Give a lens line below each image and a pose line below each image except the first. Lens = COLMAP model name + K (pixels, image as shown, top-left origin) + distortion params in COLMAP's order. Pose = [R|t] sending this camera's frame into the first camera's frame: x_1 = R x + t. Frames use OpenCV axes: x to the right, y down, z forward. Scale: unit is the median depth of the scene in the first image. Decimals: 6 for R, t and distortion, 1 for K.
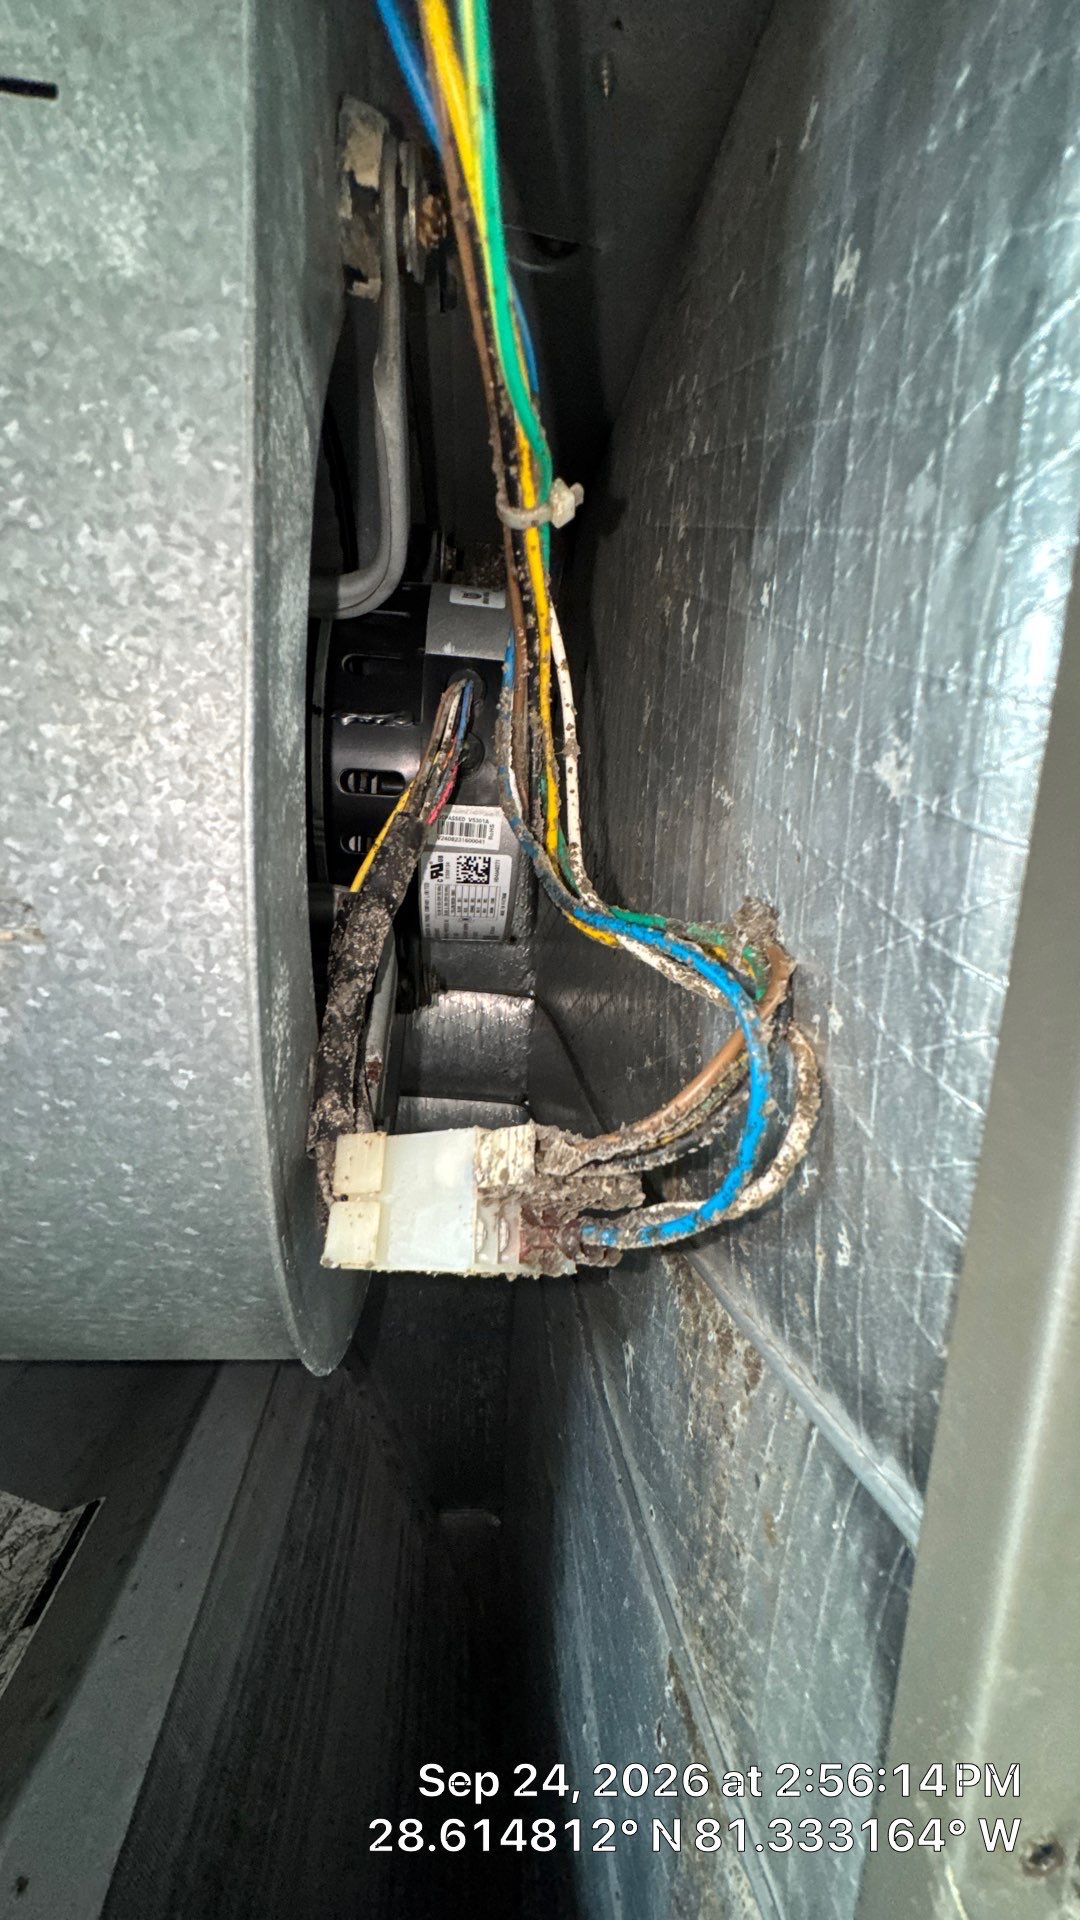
lens RADIAL K [[759.4, 0, 544.4], [0, 759.4, 1003.2], [0, 0, 1]] dist [-0.026321, 0.005342]
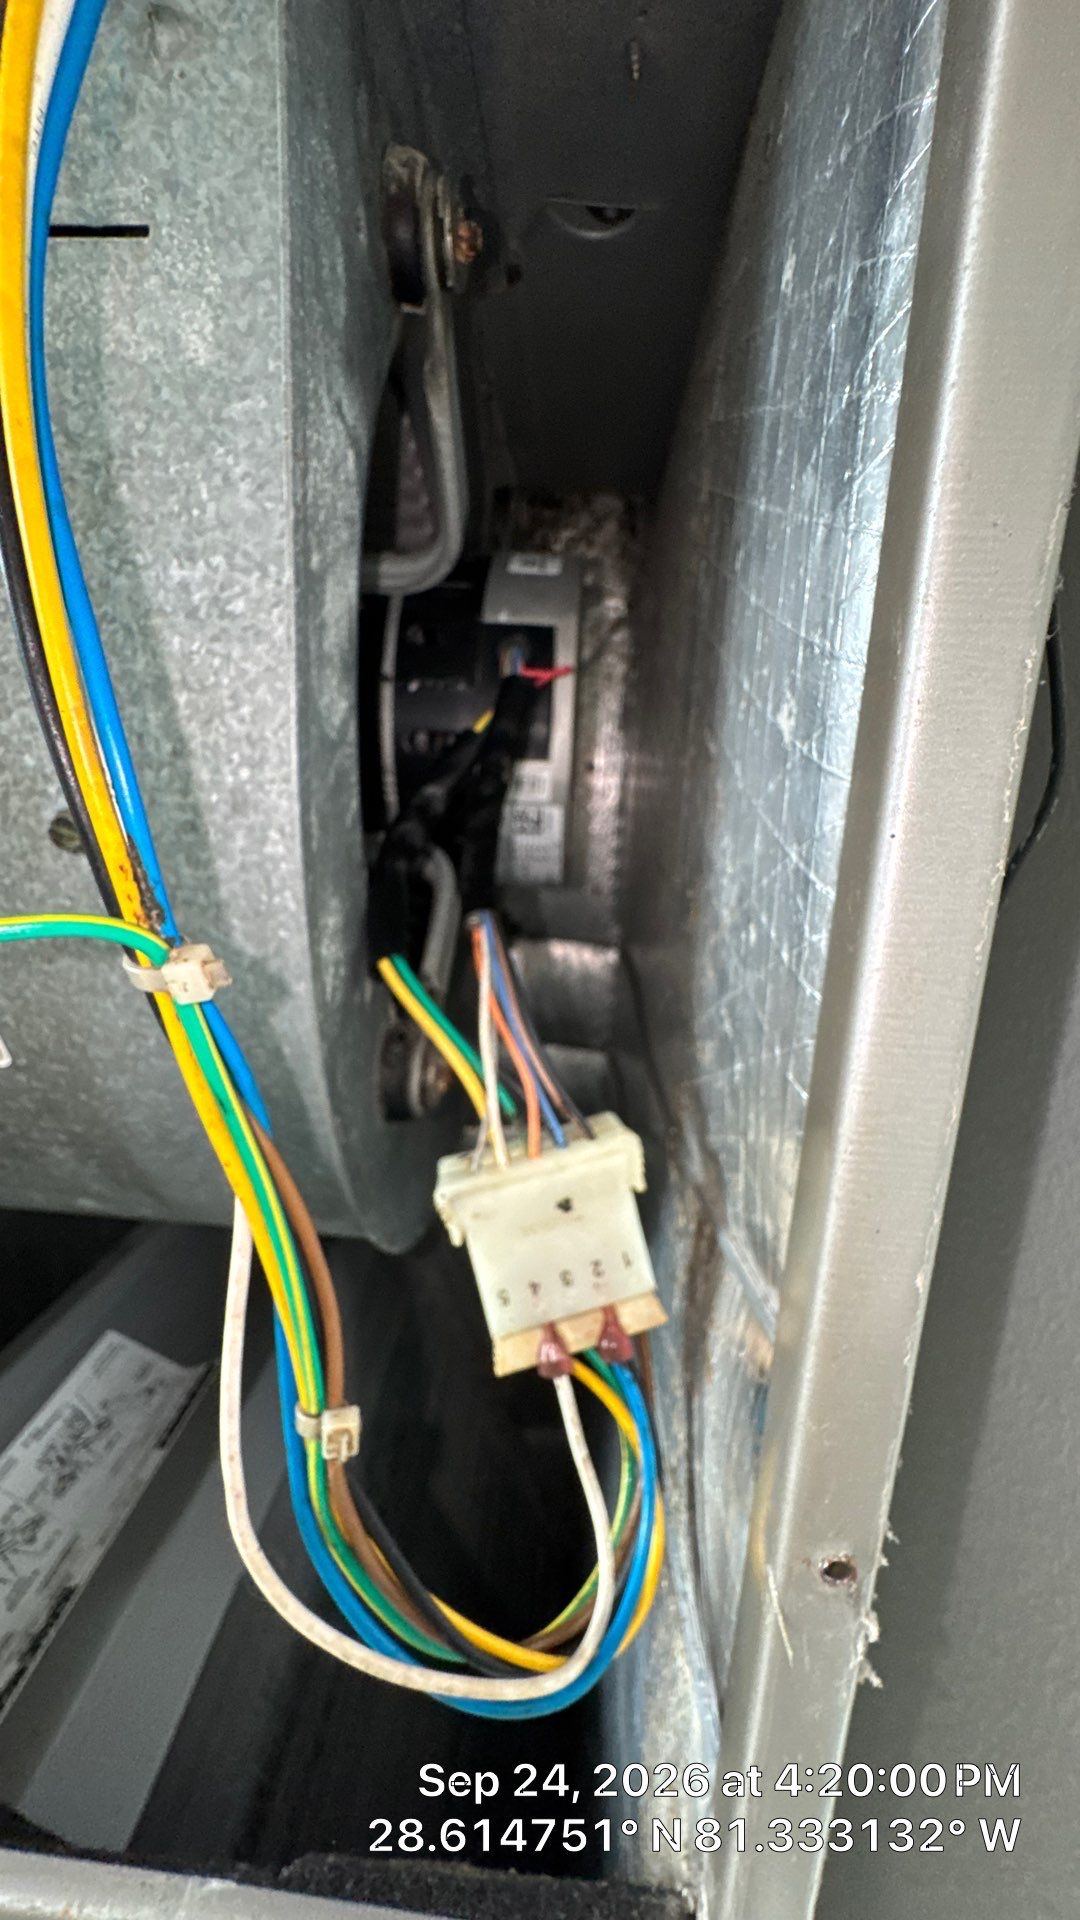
lens RADIAL K [[782.6, 0, 532.9], [0, 782.6, 961.0], [0, 0, 1]] dist [-0.000485, 0.000011]
pose [[0.985350, 0.004071, -0.170493, 0.245609], [-0.003388, 0.999985, 0.004295, 0.057978], [0.170508, -0.003654, 0.985349, -0.254187]]
